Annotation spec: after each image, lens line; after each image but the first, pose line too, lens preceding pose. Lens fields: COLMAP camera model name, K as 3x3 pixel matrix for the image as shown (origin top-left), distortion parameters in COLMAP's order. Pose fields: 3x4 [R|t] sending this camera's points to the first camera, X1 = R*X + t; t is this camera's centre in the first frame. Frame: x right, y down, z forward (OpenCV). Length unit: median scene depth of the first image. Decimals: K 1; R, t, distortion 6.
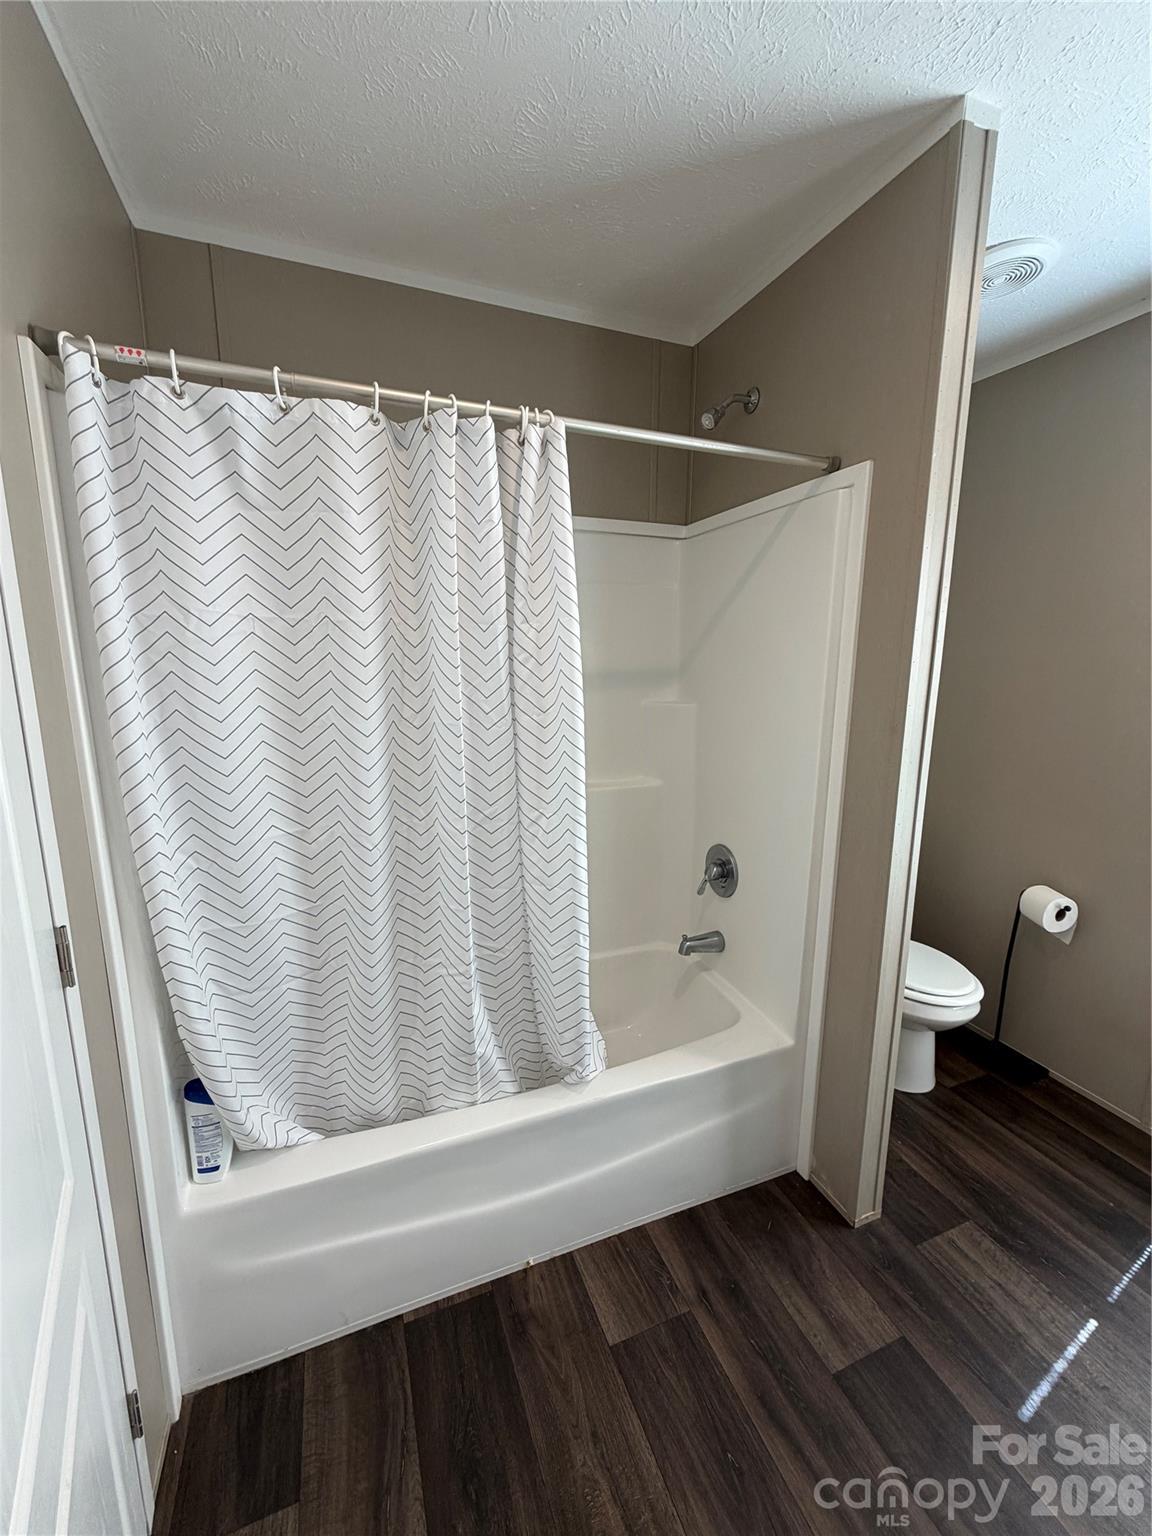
lens RADIAL K [[613.5, 0, 572.9], [0, 613.5, 763.3], [0, 0, 1]] dist [0.000042, 0.000104]
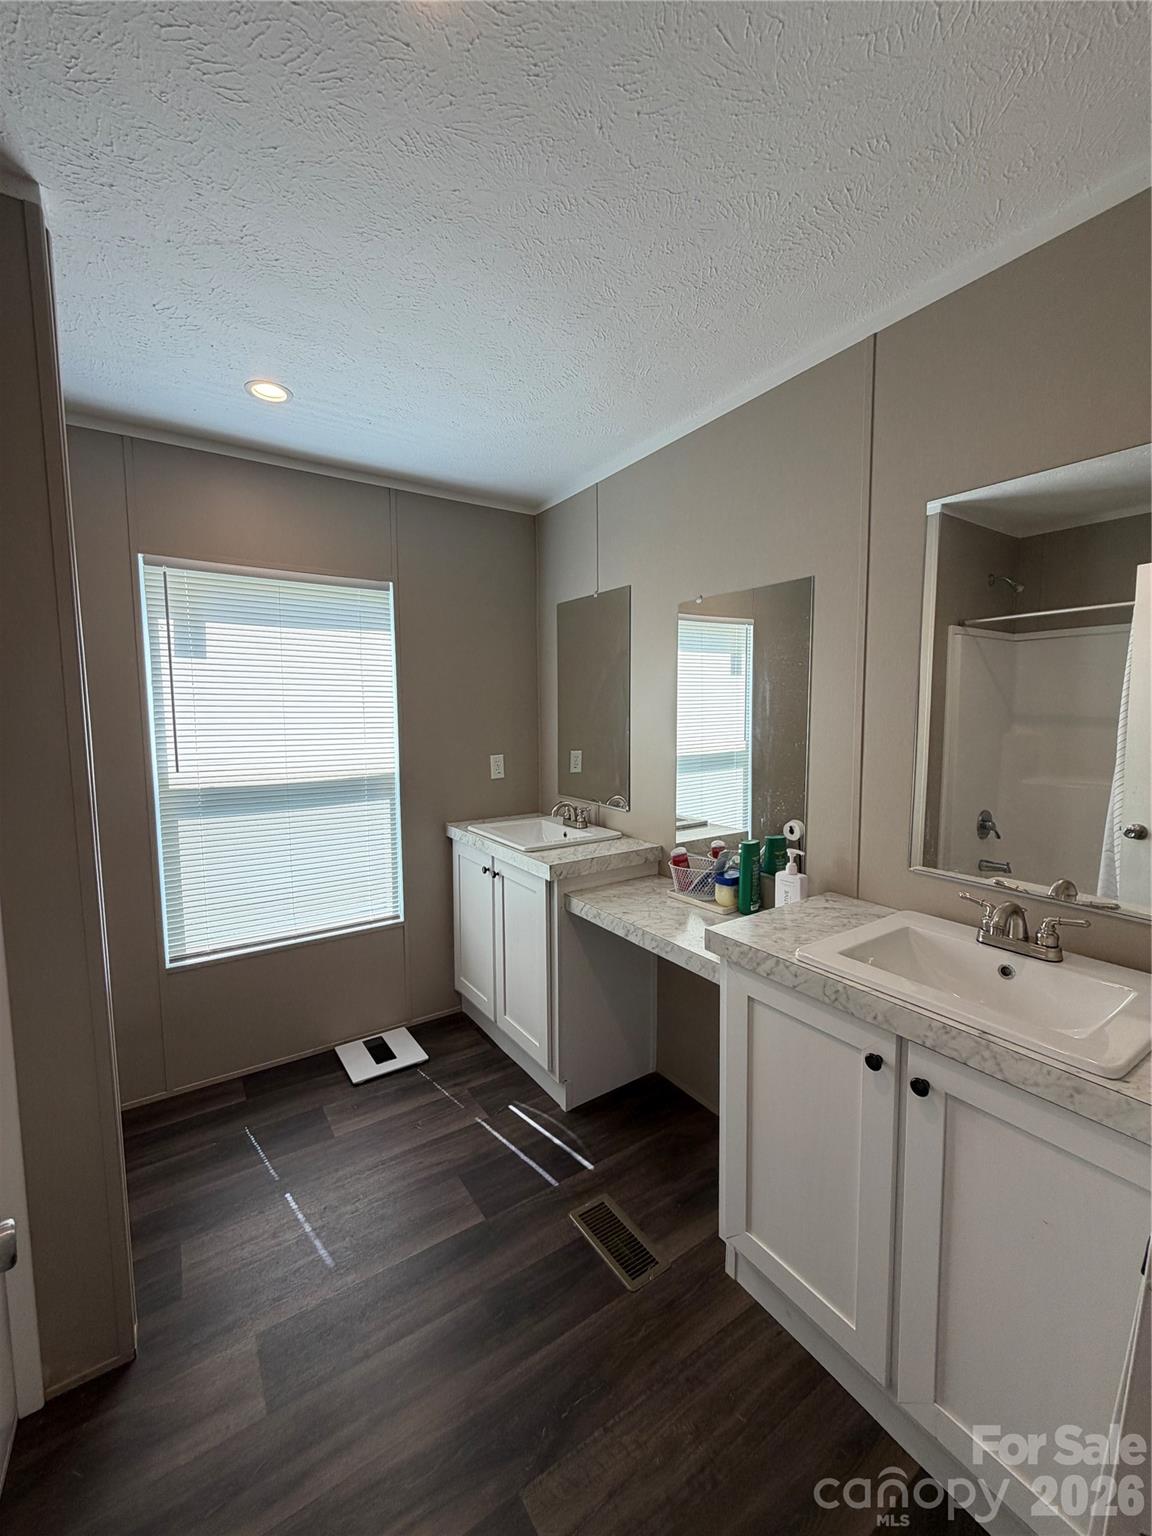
lens RADIAL K [[613.5, 0, 572.9], [0, 613.5, 763.3], [0, 0, 1]] dist [0.000042, 0.000104]
pose [[-0.210720, -0.086444, 0.973717, -0.513137], [0.182539, 0.975083, 0.126068, -0.084025], [-0.960352, 0.204307, -0.189690, 0.425445]]
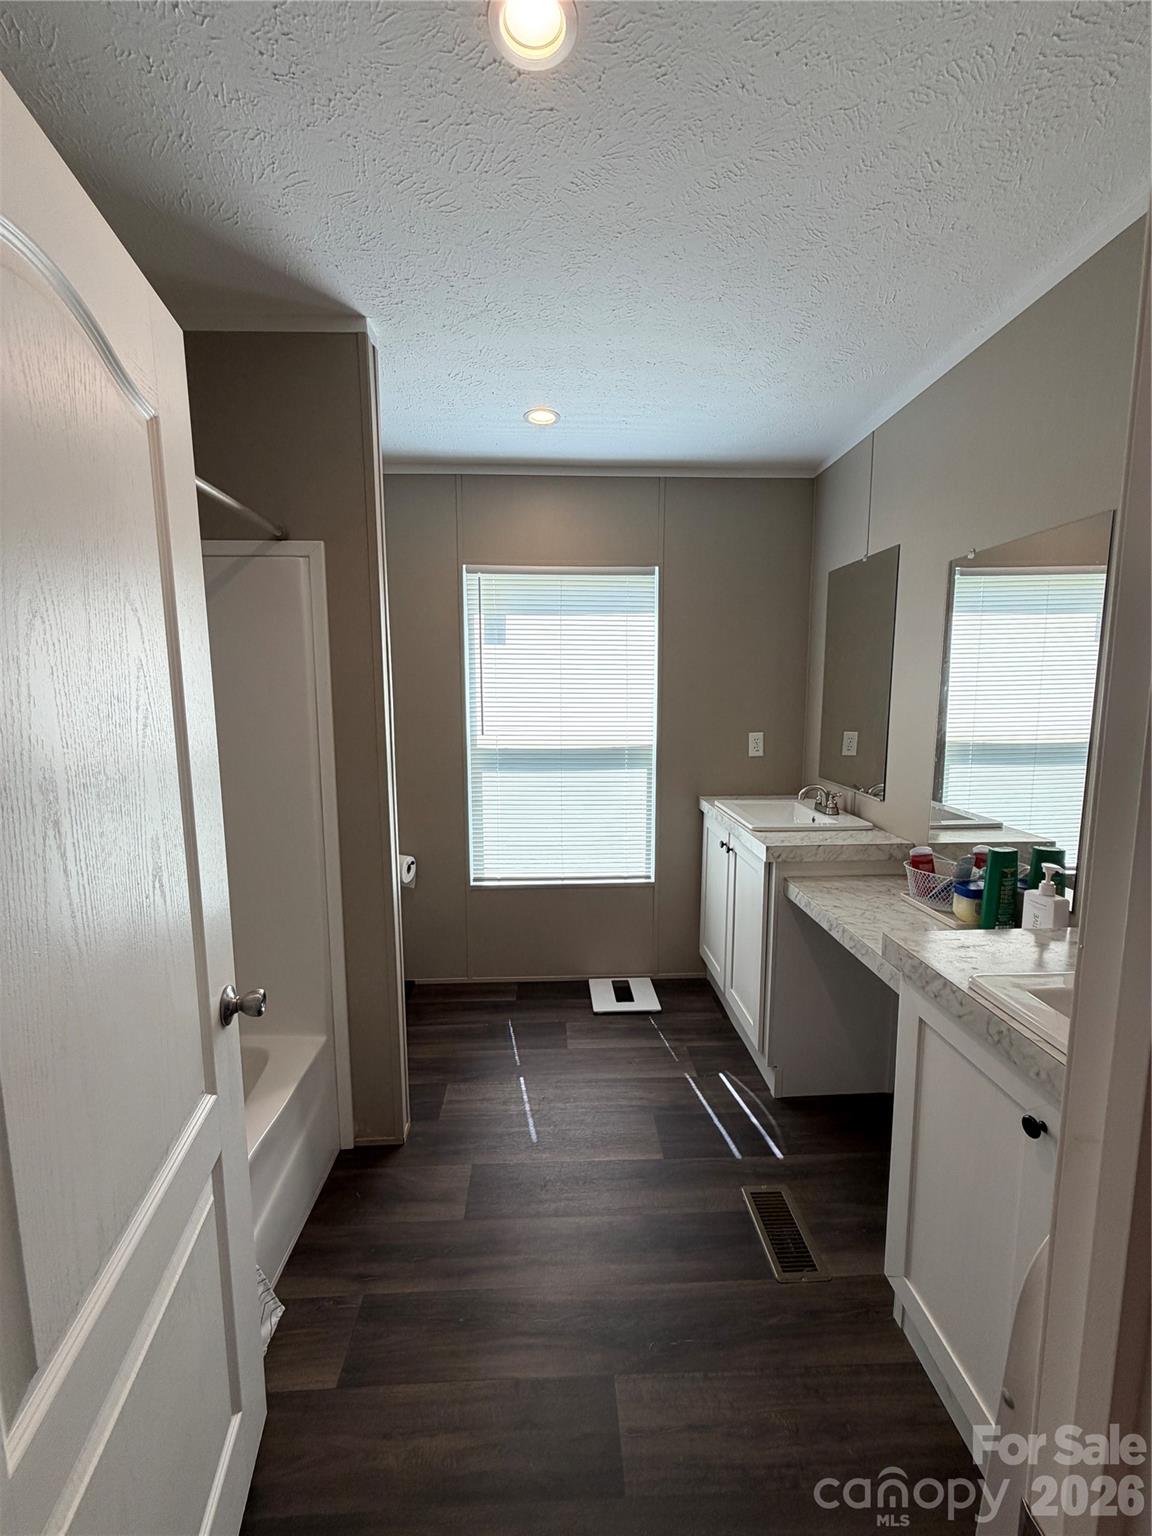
lens RADIAL K [[613.5, 0, 572.9], [0, 613.5, 763.3], [0, 0, 1]] dist [0.000042, 0.000104]
pose [[0.328490, -0.119612, 0.936903, -0.568500], [0.175016, 0.982479, 0.064068, -0.033233], [-0.928151, 0.142928, 0.343669, 0.146742]]
